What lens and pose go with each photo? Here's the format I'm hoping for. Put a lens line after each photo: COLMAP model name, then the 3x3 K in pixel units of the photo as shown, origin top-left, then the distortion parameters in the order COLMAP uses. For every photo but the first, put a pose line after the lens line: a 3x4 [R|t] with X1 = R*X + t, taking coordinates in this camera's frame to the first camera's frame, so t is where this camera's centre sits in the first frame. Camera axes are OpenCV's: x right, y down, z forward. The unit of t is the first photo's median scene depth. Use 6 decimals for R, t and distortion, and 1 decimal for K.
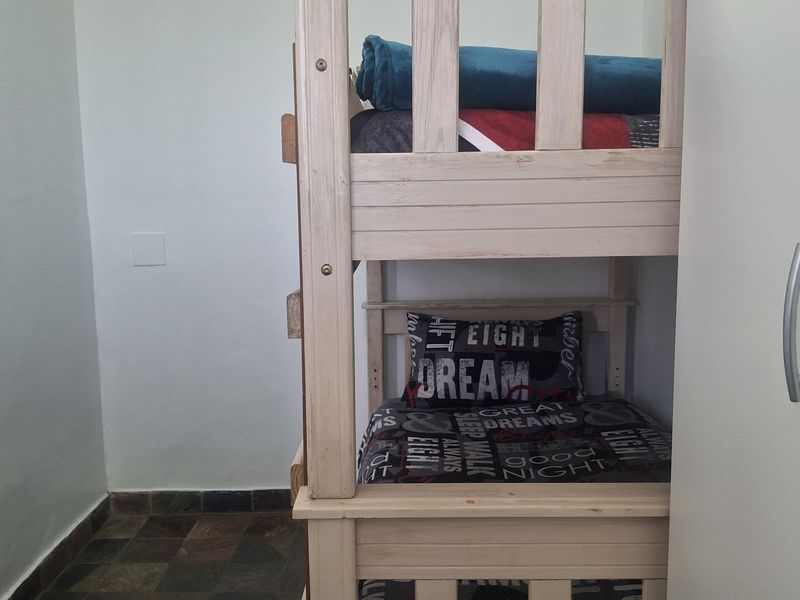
lens RADIAL K [[774.9, 0, 400.0], [0, 774.9, 300.0], [0, 0, 1]] dist [0.183935, -0.430052]
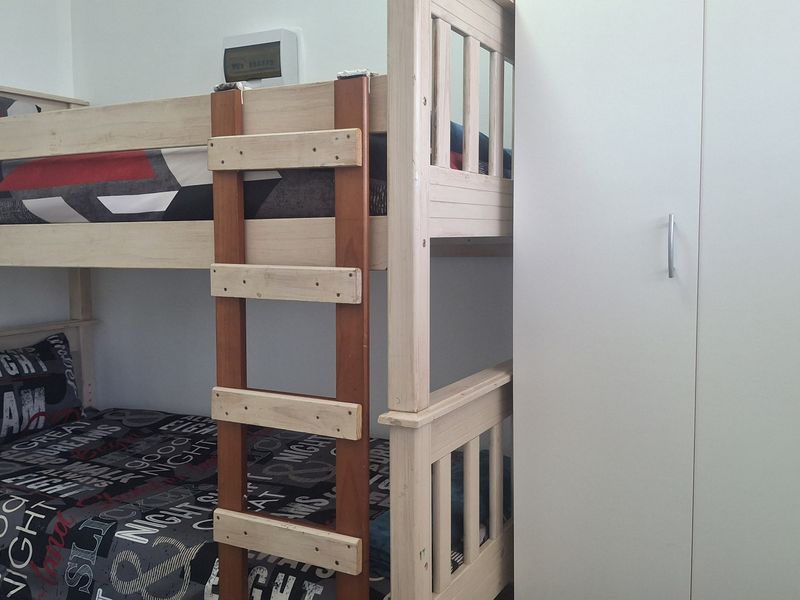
lens RADIAL K [[774.9, 0, 400.0], [0, 774.9, 300.0], [0, 0, 1]] dist [0.183935, -0.430052]
pose [[0.454983, -0.067169, 0.887963, -0.579376], [0.122714, 0.992367, 0.012189, 0.016137], [-0.882004, 0.103420, 0.459753, 0.164415]]
